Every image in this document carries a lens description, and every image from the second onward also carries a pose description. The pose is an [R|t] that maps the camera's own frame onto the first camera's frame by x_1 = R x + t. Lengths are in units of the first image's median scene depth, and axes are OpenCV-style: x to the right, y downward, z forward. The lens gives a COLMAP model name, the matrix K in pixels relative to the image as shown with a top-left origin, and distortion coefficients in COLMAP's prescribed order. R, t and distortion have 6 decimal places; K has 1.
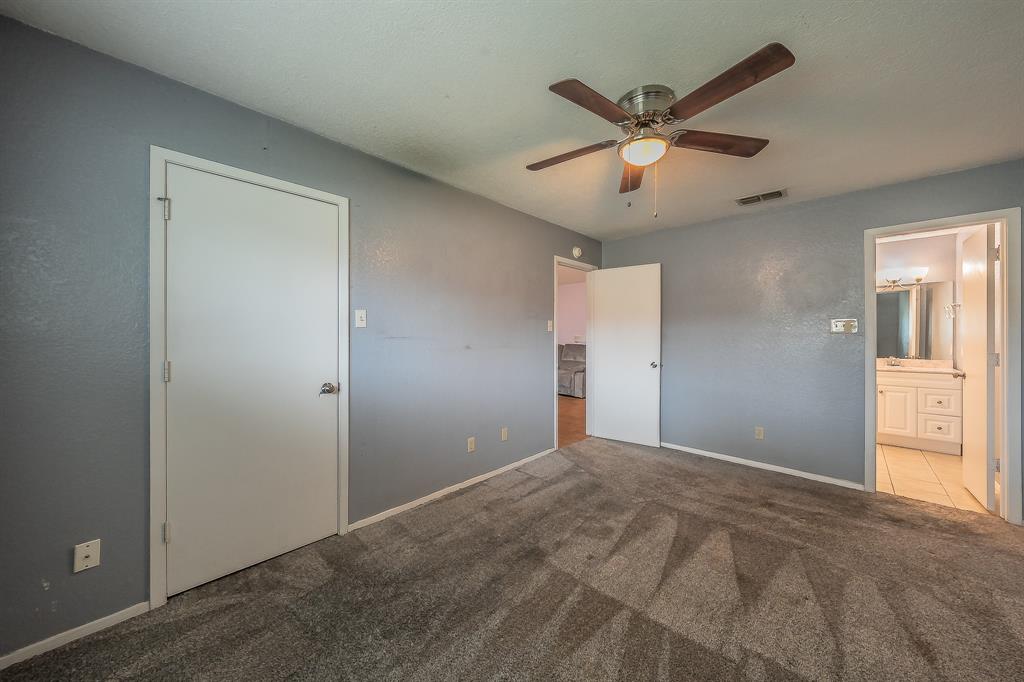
lens RADIAL K [[359.5, 0, 510.6], [0, 359.5, 336.2], [0, 0, 1]] dist [0.000362, 0.000087]
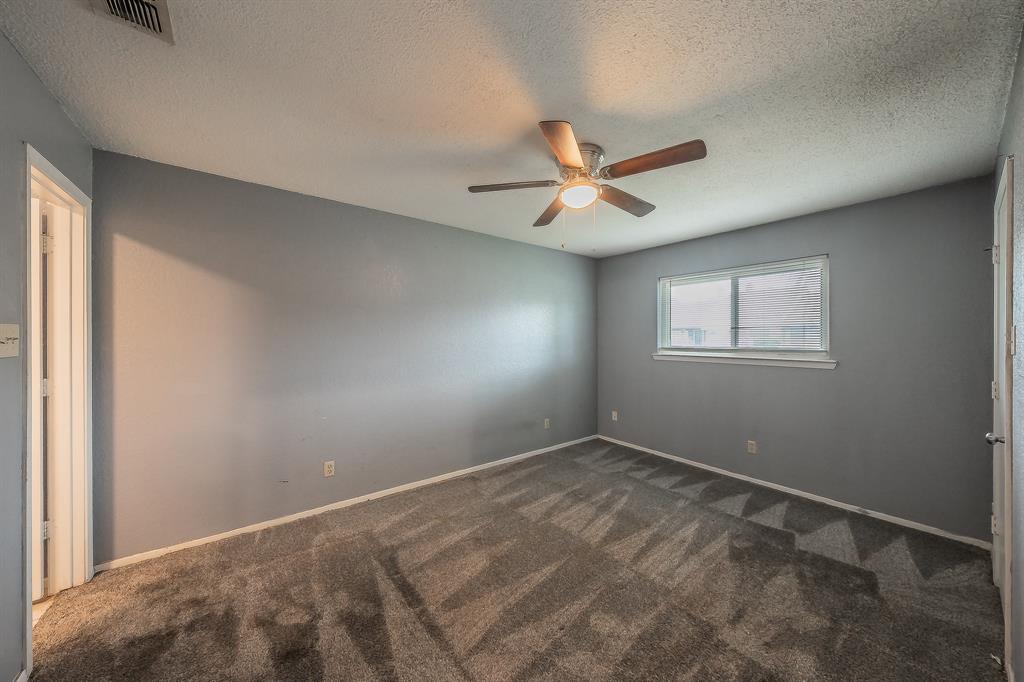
lens RADIAL K [[342.8, 0, 505.0], [0, 342.8, 338.1], [0, 0, 1]] dist [-0.000170, -0.000069]
pose [[-0.987365, -0.006112, 0.158345, 0.269288], [-0.006025, 0.999981, 0.001027, -0.037962], [-0.158348, 0.000059, -0.987383, 1.342774]]
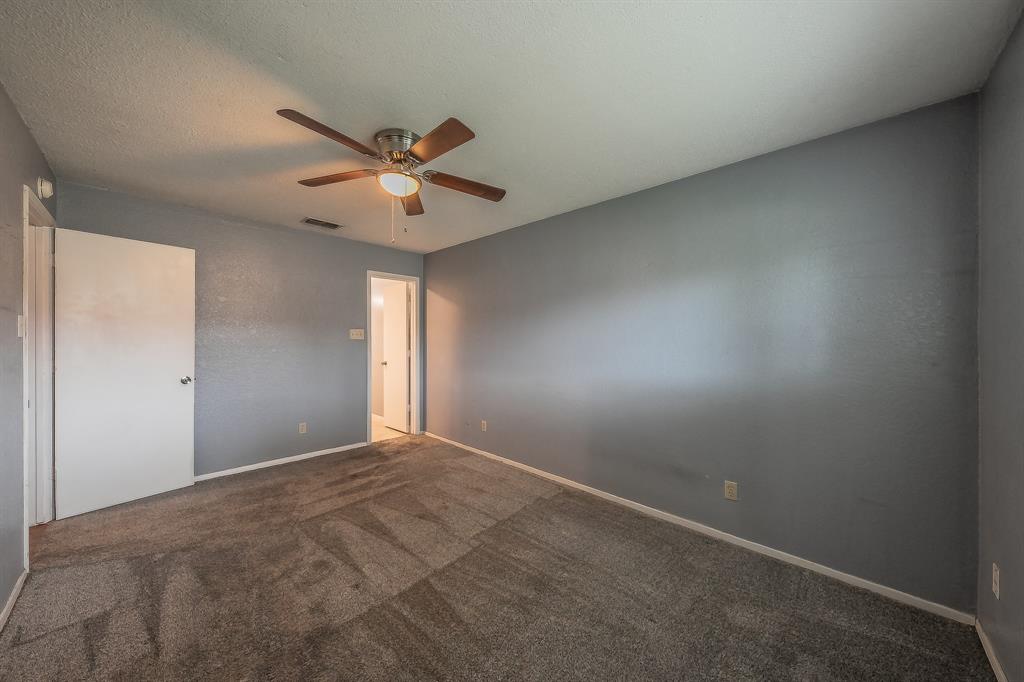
lens RADIAL K [[352.7, 0, 508.9], [0, 352.7, 339.9], [0, 0, 1]] dist [0.000100, -0.000010]
pose [[-0.007346, -0.009077, 0.999932, -0.474548], [-0.009447, 0.999915, 0.009007, -0.026468], [-0.999928, -0.009380, -0.007431, 0.421392]]
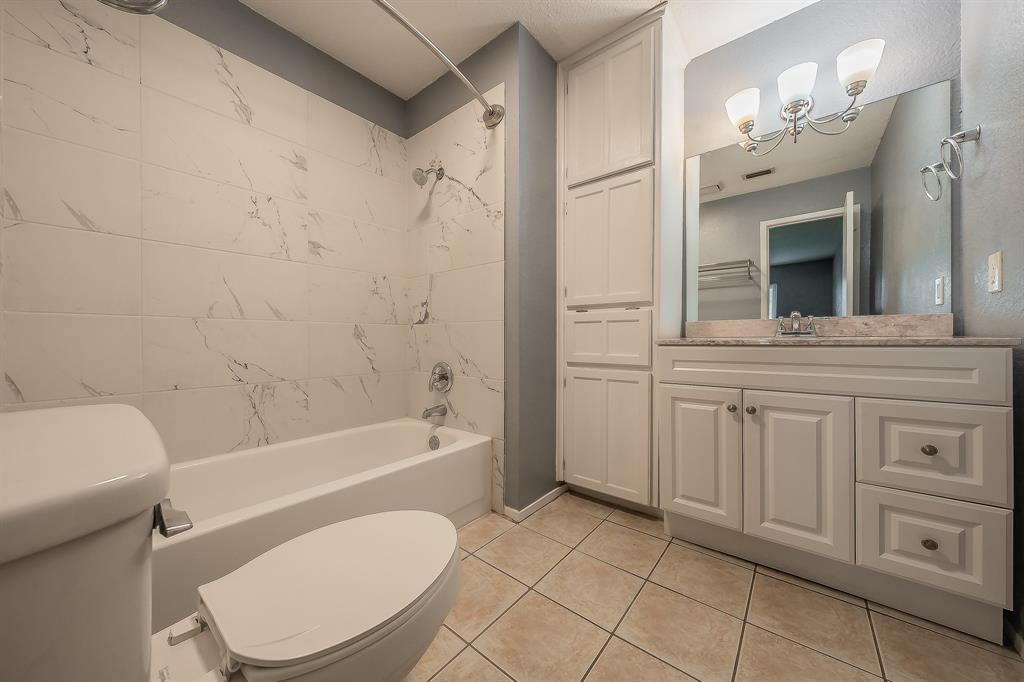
lens RADIAL K [[352.7, 0, 508.9], [0, 352.7, 339.9], [0, 0, 1]] dist [0.000100, -0.000010]
pose [[0.997726, -0.003736, 0.067300, 1.109865], [0.003840, 0.999992, -0.001421, 0.129077], [-0.067295, 0.001677, 0.997732, 0.979449]]
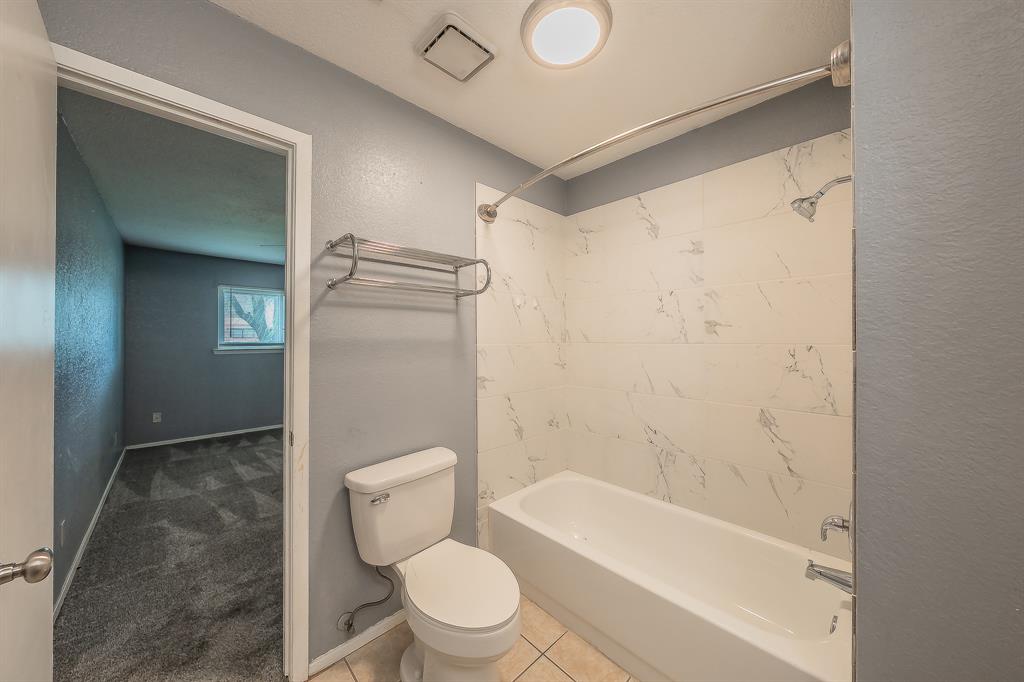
lens RADIAL K [[352.7, 0, 508.9], [0, 352.7, 339.9], [0, 0, 1]] dist [0.000100, -0.000010]
pose [[-0.048370, -0.004278, -0.998820, 1.456406], [-0.001232, 0.999990, -0.004224, -0.015675], [0.998829, 0.001026, -0.048375, 1.314847]]
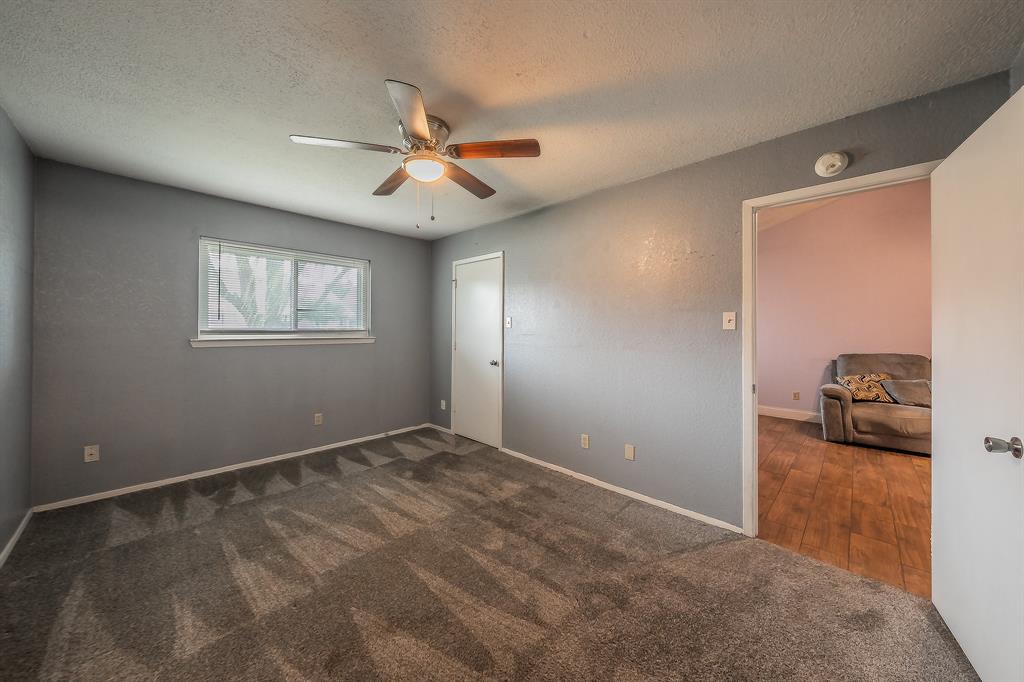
lens RADIAL K [[357.8, 0, 513.9], [0, 357.8, 325.9], [0, 0, 1]] dist [-0.001827, -0.000075]
pose [[-0.006664, -0.010116, -0.999927, 0.925468], [-0.009164, 0.999907, -0.010054, -0.013465], [0.999936, 0.009096, -0.006756, 0.817371]]
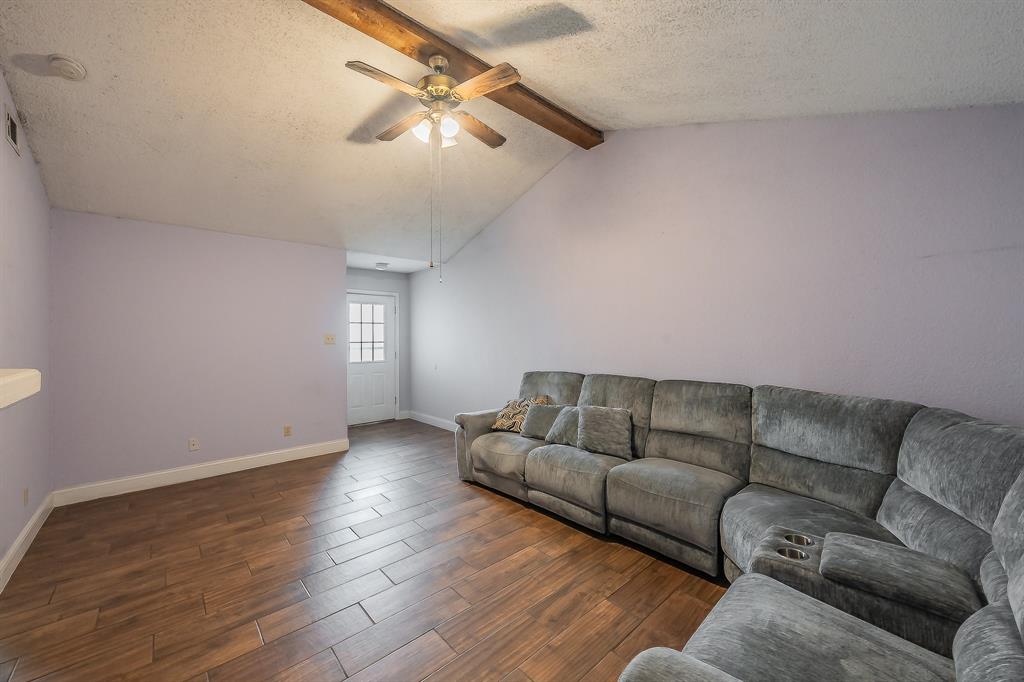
lens RADIAL K [[391.8, 0, 513.0], [0, 391.8, 331.4], [0, 0, 1]] dist [-0.001466, -0.000329]
pose [[-0.075923, -0.015649, -0.996991, 0.765868], [0.002862, 0.999869, -0.015912, -0.041913], [0.997110, -0.004061, -0.075869, 2.299702]]
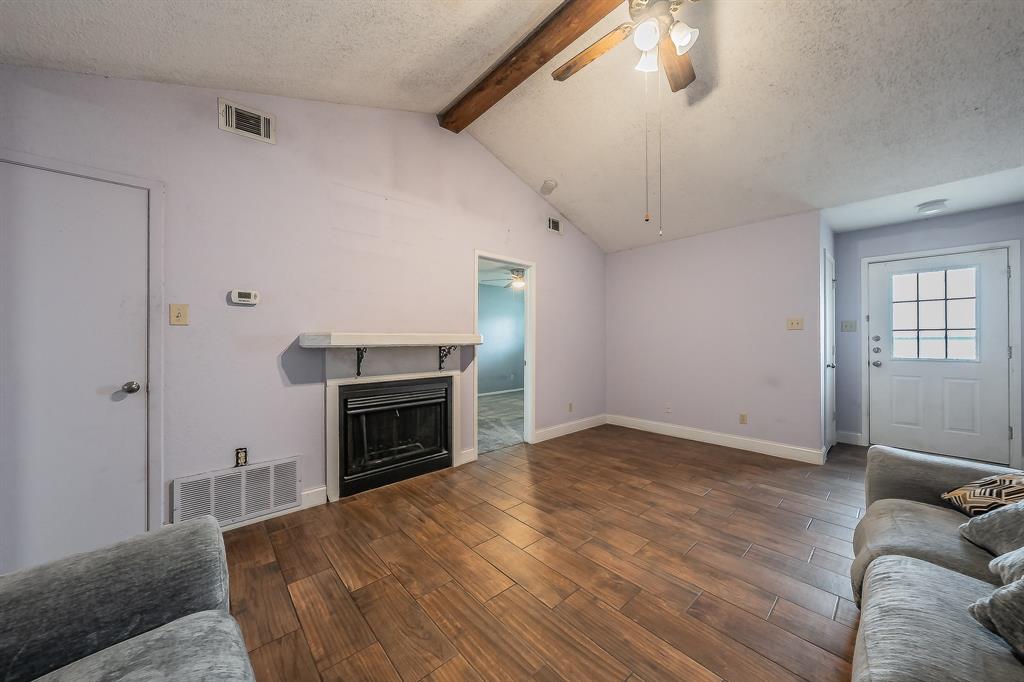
lens RADIAL K [[352.7, 0, 508.9], [0, 352.7, 339.9], [0, 0, 1]] dist [0.000100, -0.000010]
pose [[-0.995901, -0.000193, 0.090449, 0.112500], [-0.000202, 1.000000, -0.000092, 0.014649], [-0.090449, -0.000110, -0.995901, 2.707617]]
